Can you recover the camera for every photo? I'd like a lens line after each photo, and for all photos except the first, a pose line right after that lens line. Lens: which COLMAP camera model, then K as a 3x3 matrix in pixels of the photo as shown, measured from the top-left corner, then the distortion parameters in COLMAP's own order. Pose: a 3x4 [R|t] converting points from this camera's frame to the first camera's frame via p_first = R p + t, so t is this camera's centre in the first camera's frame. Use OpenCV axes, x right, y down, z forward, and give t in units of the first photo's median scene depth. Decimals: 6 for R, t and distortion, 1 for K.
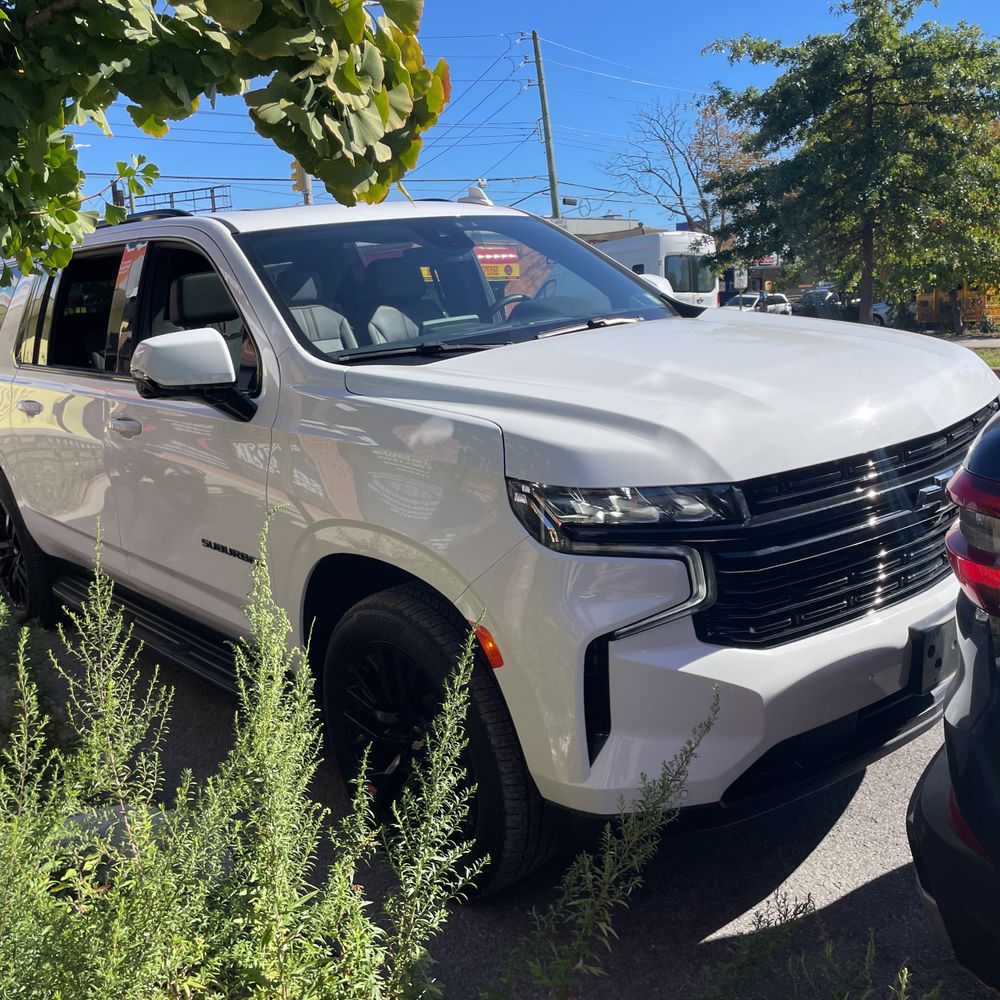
lens RADIAL K [[981.6, 0, 503.9], [0, 981.6, 477.8], [0, 0, 1]] dist [0.077113, -0.099657]
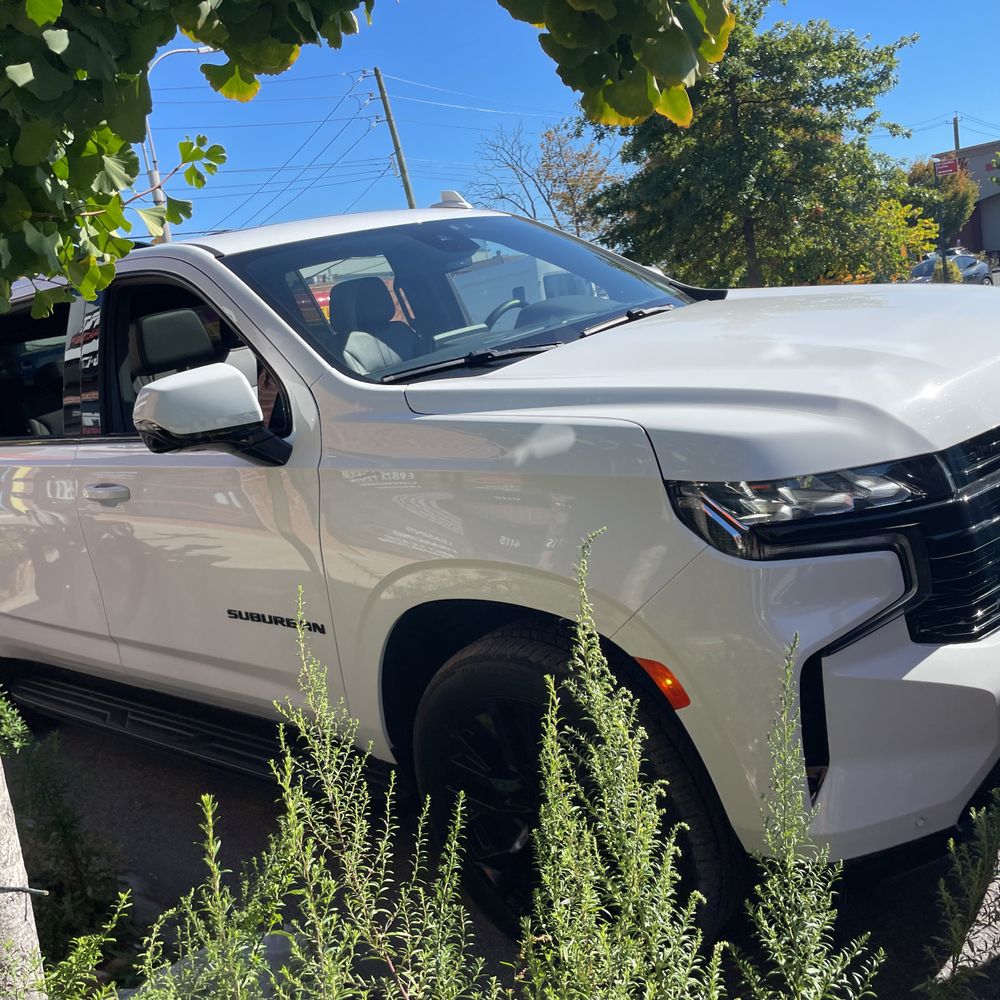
lens RADIAL K [[981.6, 0, 503.9], [0, 981.6, 477.8], [0, 0, 1]] dist [0.077113, -0.099657]
pose [[0.985376, -0.125138, 0.115649, -0.167640], [0.128653, 0.991413, -0.023419, -0.001056], [-0.111725, 0.037955, 0.993014, 0.126412]]
